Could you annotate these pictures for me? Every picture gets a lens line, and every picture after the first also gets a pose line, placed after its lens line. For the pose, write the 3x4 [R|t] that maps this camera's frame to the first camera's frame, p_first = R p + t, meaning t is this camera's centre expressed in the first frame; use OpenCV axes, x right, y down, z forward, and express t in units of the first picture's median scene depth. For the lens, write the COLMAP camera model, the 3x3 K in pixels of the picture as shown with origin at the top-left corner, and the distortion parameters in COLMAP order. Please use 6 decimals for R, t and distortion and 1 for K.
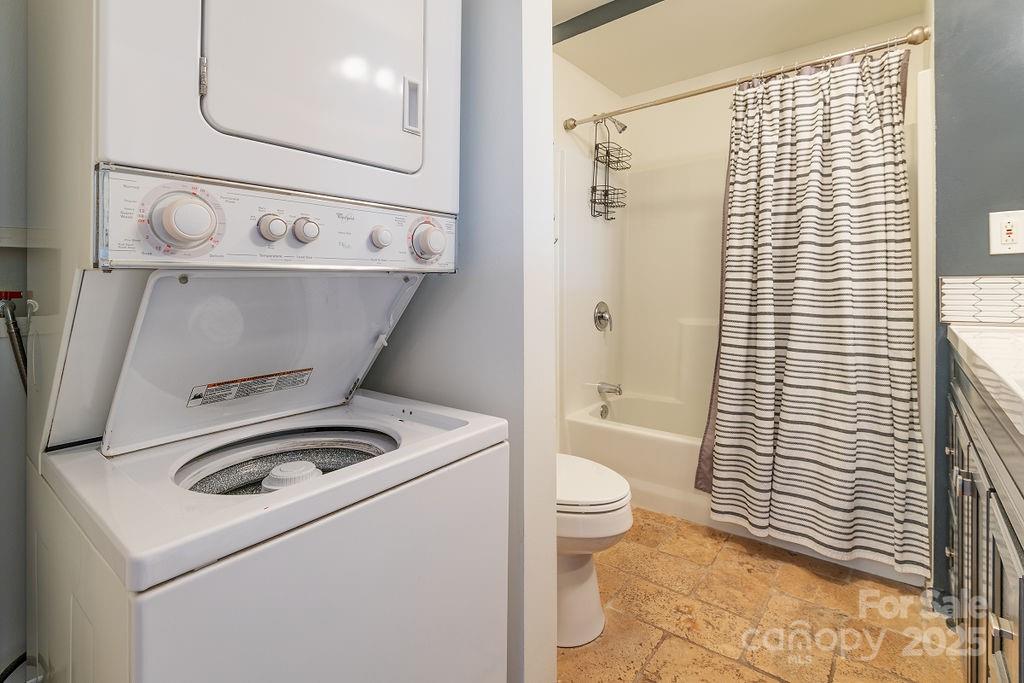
lens RADIAL K [[467.7, 0, 513.1], [0, 467.7, 323.3], [0, 0, 1]] dist [0.035896, -0.026258]
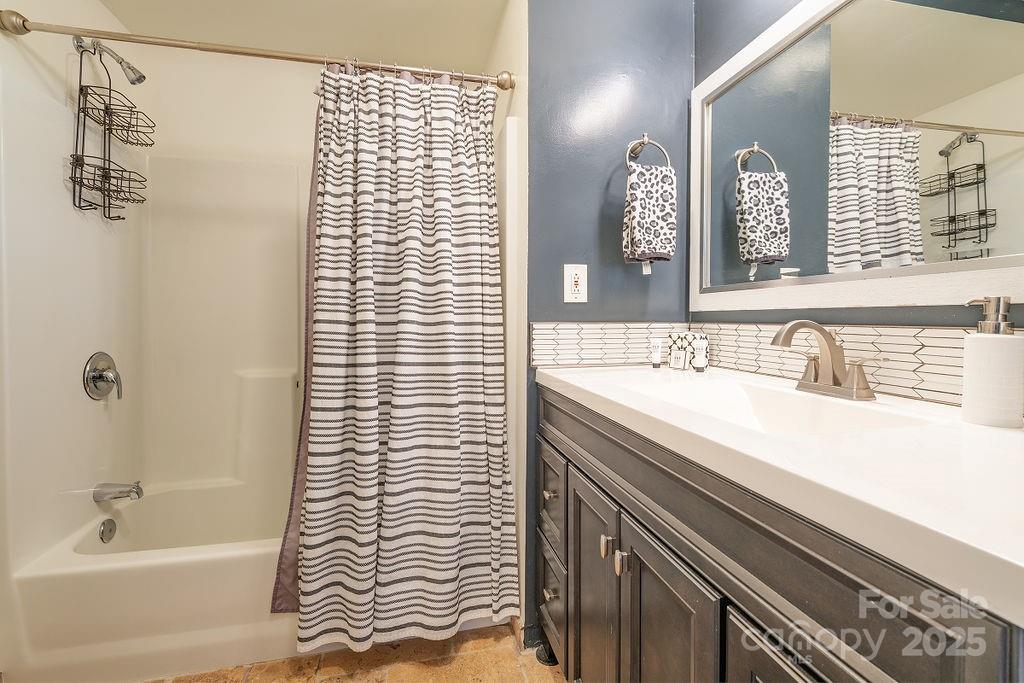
lens RADIAL K [[467.7, 0, 513.1], [0, 467.7, 323.3], [0, 0, 1]] dist [0.035896, -0.026258]
pose [[0.626028, 0.003985, 0.779790, 0.077020], [0.054380, 0.997329, -0.048754, -0.040441], [-0.777902, 0.072926, 0.624139, 0.330144]]
